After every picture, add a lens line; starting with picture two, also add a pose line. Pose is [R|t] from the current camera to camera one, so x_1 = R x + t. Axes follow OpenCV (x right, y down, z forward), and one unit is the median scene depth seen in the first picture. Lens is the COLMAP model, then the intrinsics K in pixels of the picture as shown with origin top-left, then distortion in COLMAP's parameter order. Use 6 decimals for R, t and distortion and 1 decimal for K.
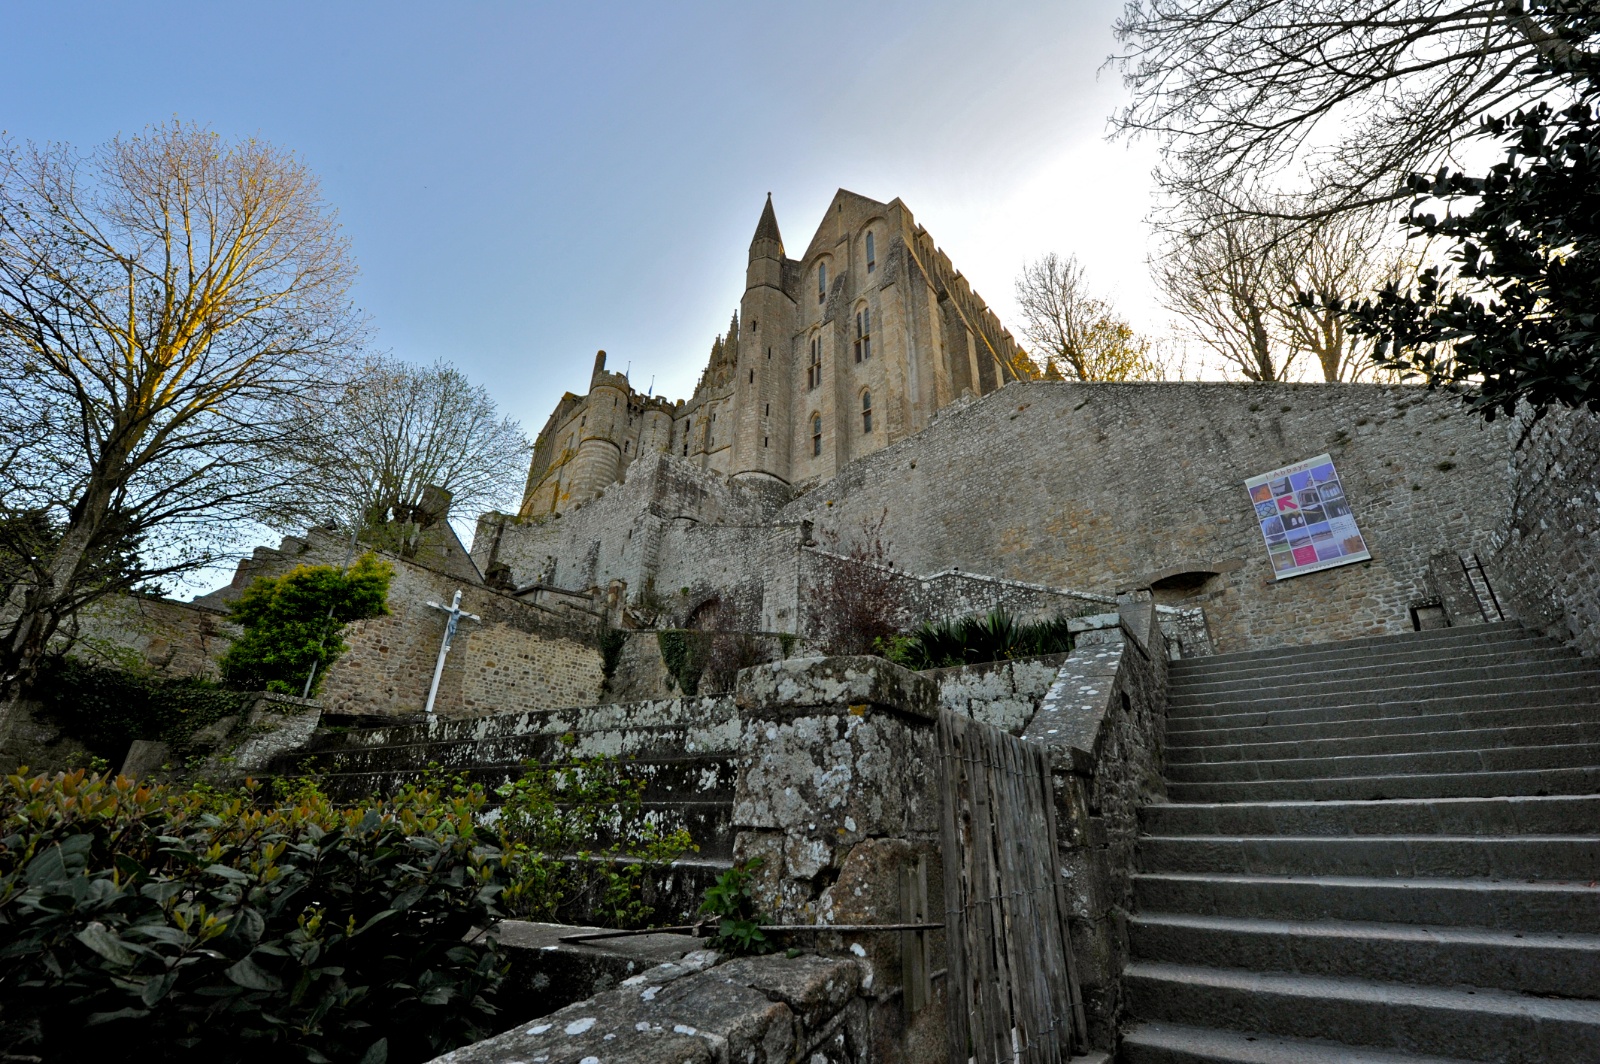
lens RADIAL K [[643.4, 0, 804.8], [0, 643.4, 530.6], [0, 0, 1]] dist [-0.011511, -0.000230]
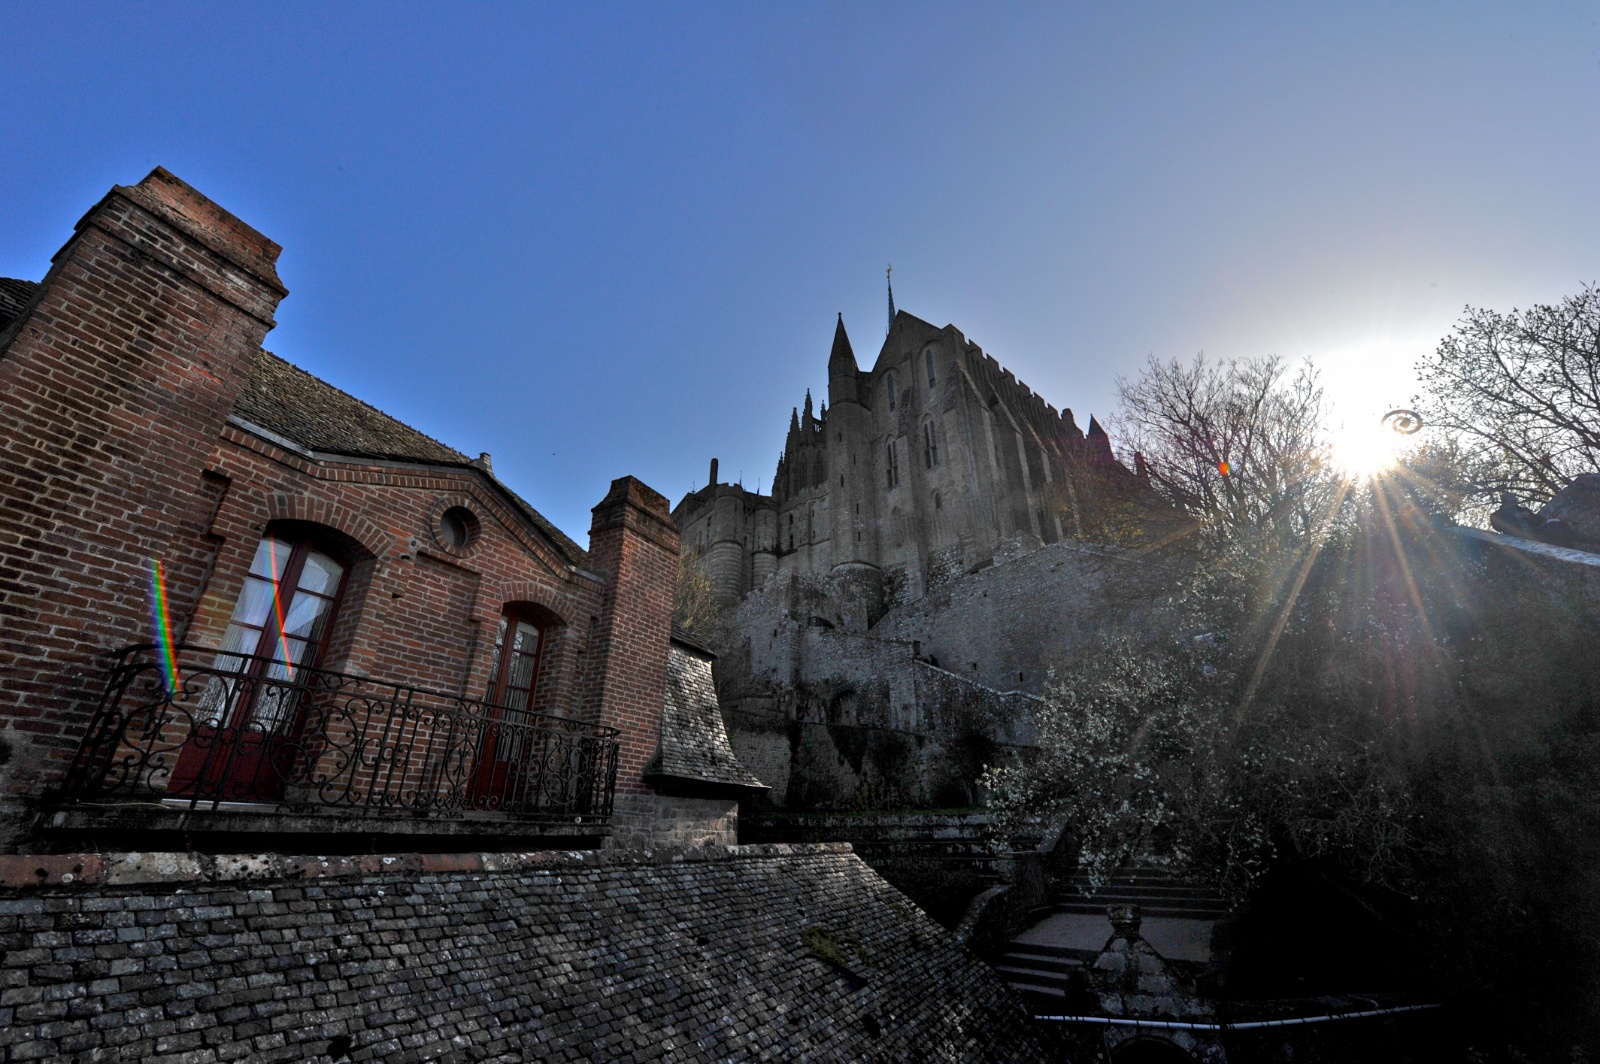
lens RADIAL K [[643.4, 0, 804.8], [0, 643.4, 530.6], [0, 0, 1]] dist [-0.011511, -0.000230]
pose [[0.993764, -0.068483, -0.087994, -0.054442], [0.067758, 0.997639, -0.011202, -0.141994], [0.088553, 0.005170, 0.996058, -0.264678]]
